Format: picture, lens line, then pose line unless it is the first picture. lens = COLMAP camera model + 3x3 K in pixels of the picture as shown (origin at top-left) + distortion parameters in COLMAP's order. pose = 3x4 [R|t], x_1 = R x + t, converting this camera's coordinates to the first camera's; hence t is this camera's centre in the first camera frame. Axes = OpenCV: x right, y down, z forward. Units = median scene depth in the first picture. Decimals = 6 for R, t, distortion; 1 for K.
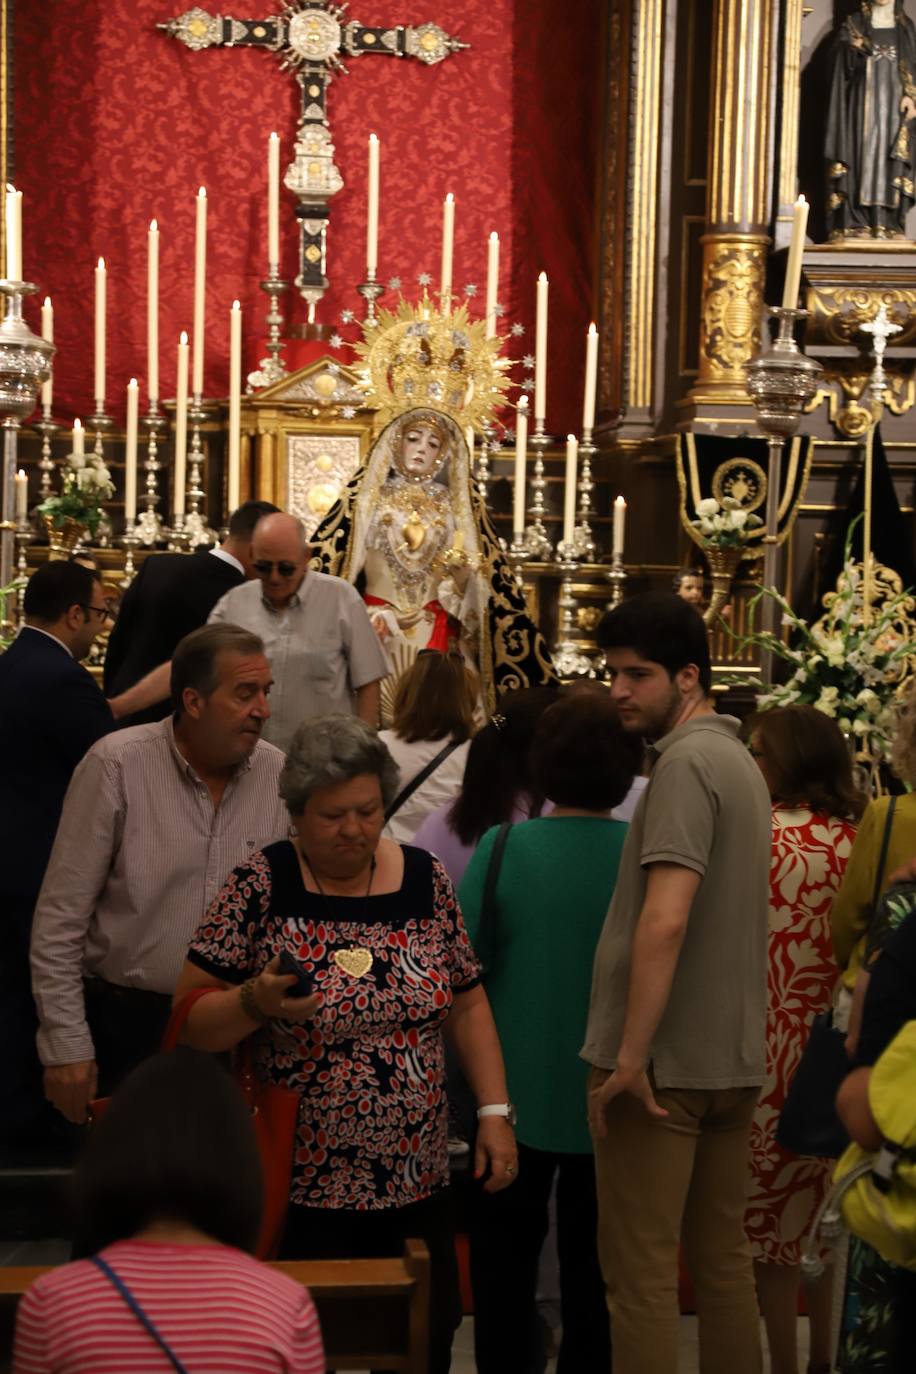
lens RADIAL K [[3300.7, 0, 463.0], [0, 3300.7, 684.3], [0, 0, 1]] dist [0.508886, -0.003138]
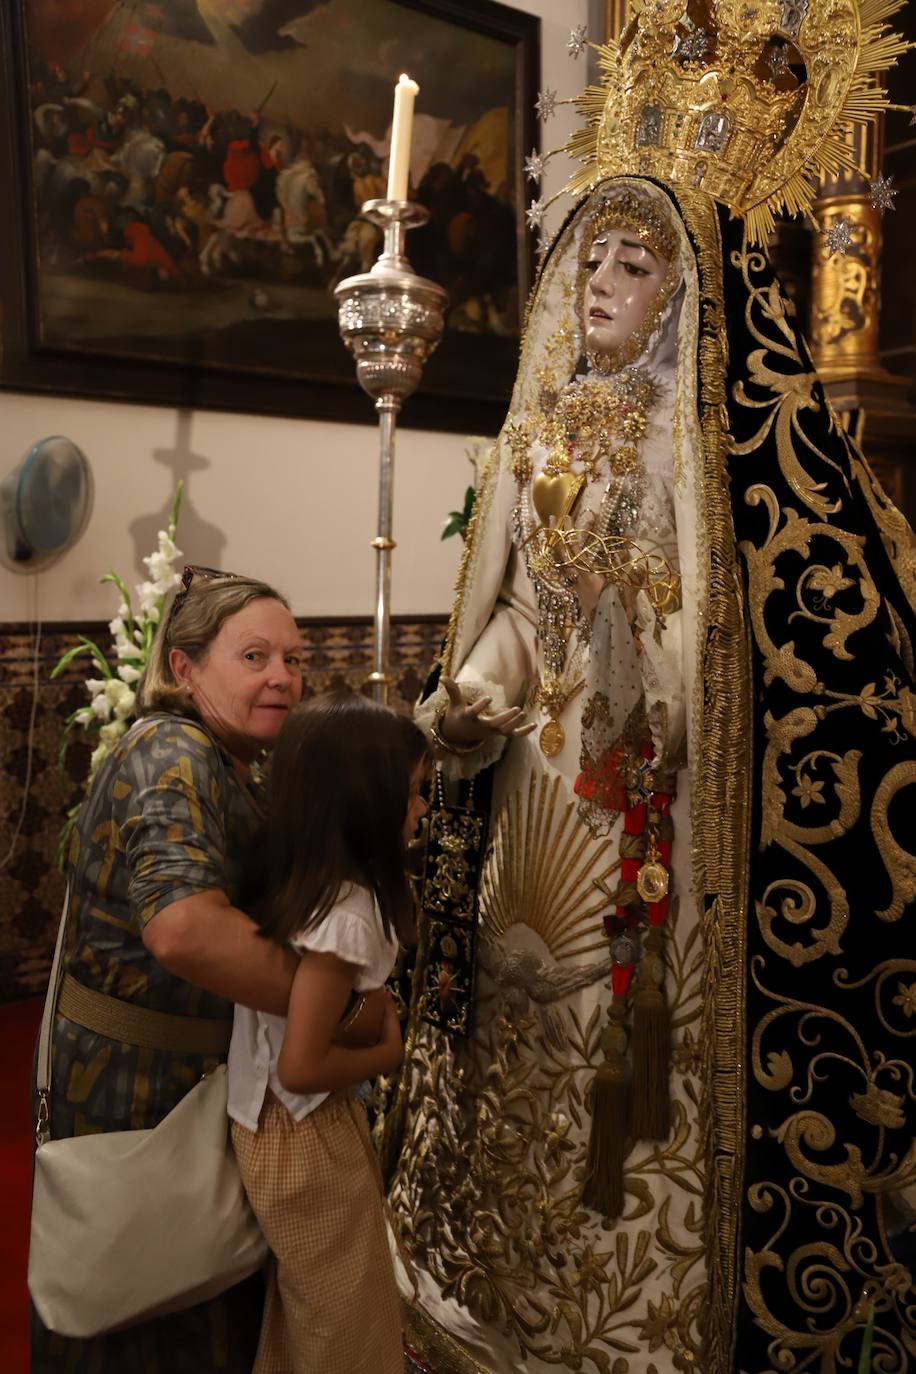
lens RADIAL K [[1202.5, 0, 466.3], [0, 1202.5, 697.7], [0, 0, 1]] dist [-0.041981, 0.075240]
pose [[0.510544, 0.045814, -0.858630, 0.081014], [0.006578, 0.998342, 0.057180, -0.022737], [0.859826, -0.034841, 0.509396, 0.699123]]
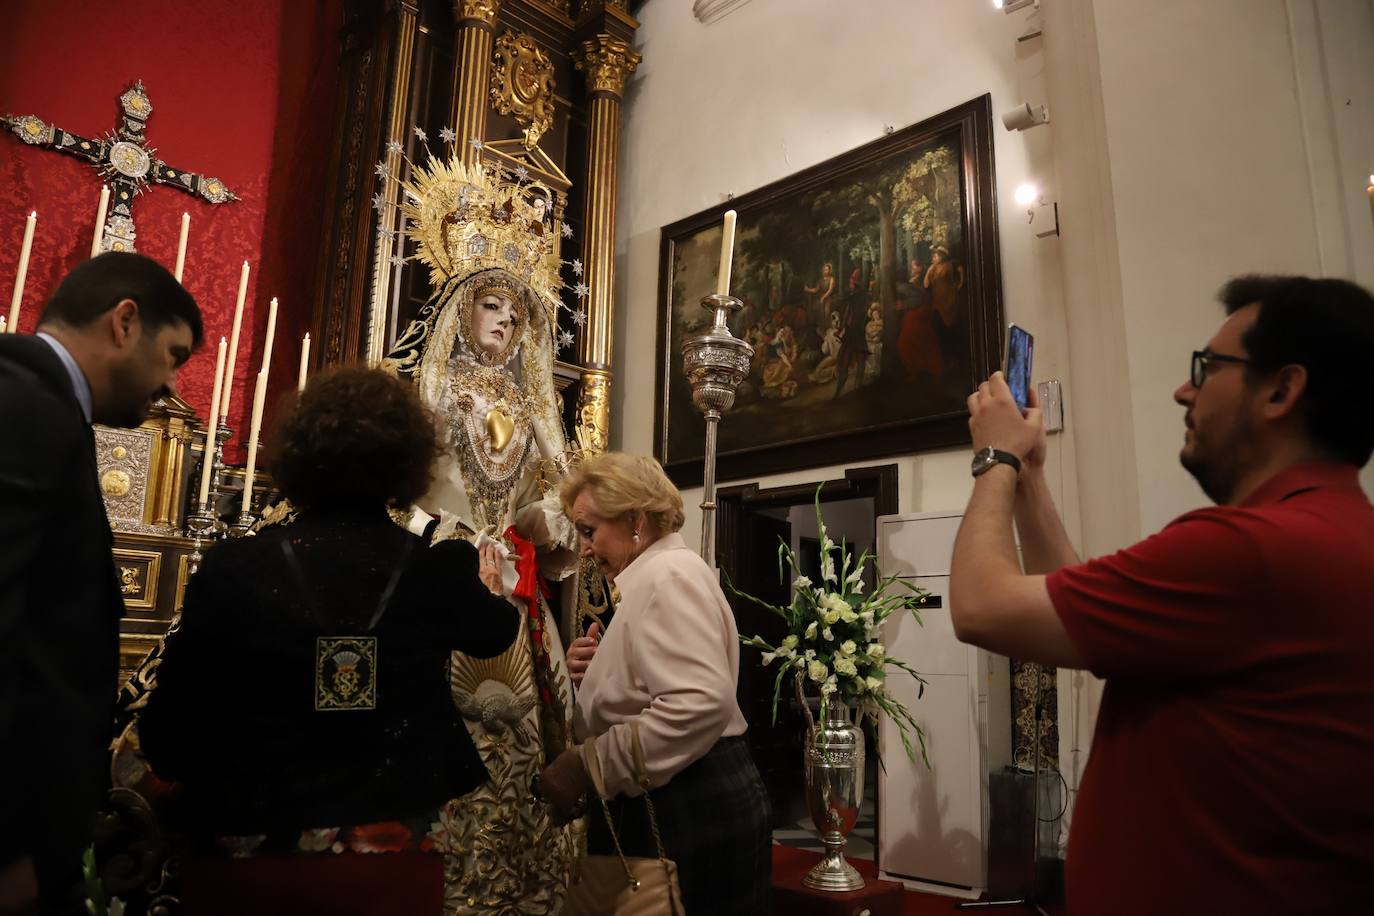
lens RADIAL K [[948.5, 0, 684.7], [0, 948.5, 461.9], [0, 0, 1]] dist [-0.120863, 0.069024]
pose [[0.790086, 0.109666, 0.603107, -0.079475], [0.008099, 0.981914, -0.189156, -0.000067], [-0.612943, 0.154334, 0.774908, 0.627513]]
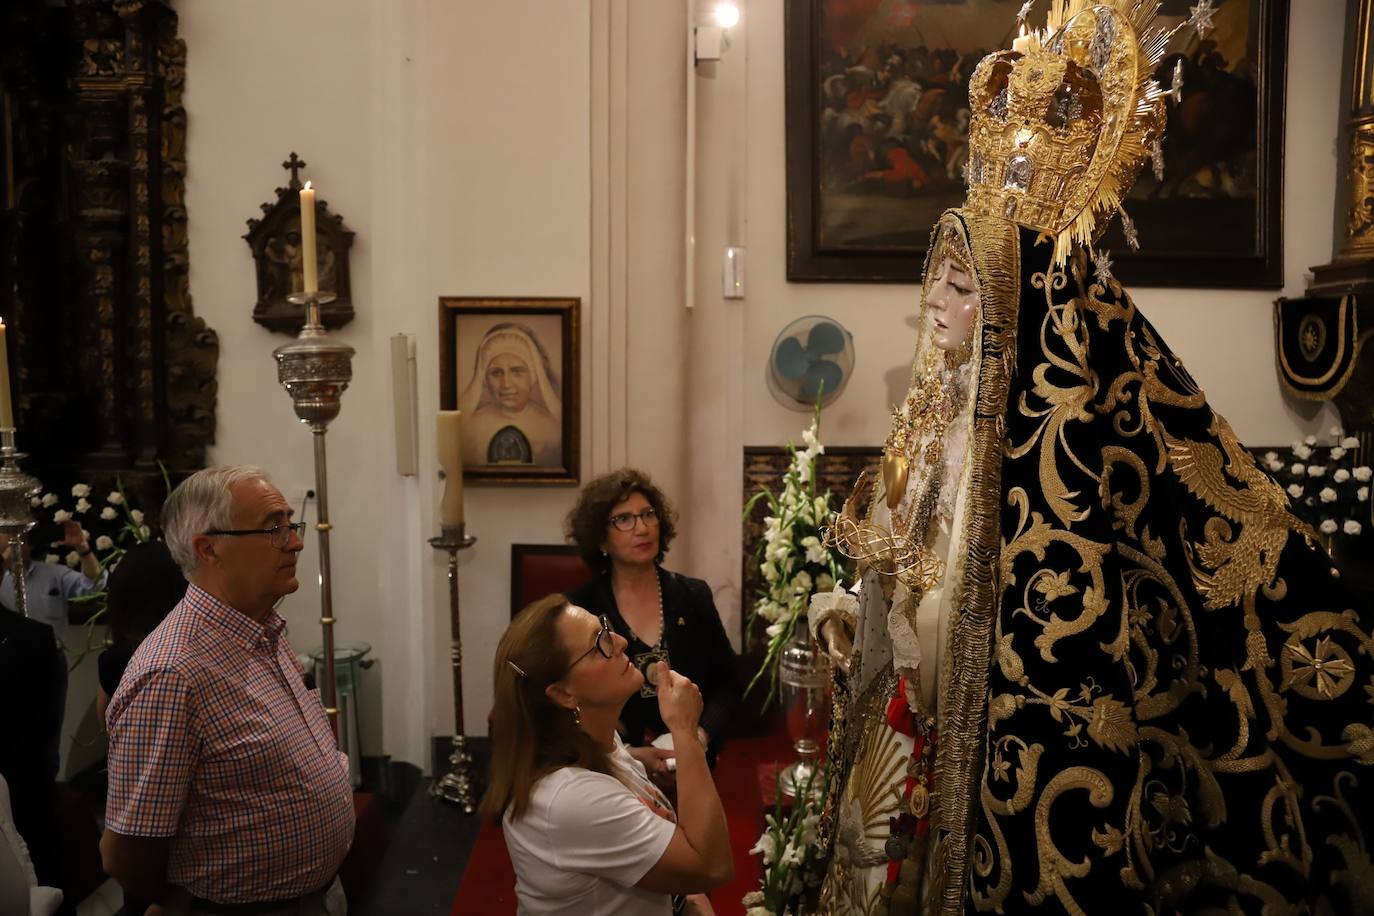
lens RADIAL K [[949.9, 0, 685.9], [0, 949.9, 465.5], [0, 0, 1]] dist [-0.117515, 0.063844]
pose [[-0.100228, 0.075340, -0.992108, 0.098568], [-0.019299, 0.996794, 0.077645, -0.043678], [0.994777, 0.026929, -0.098453, 0.750421]]
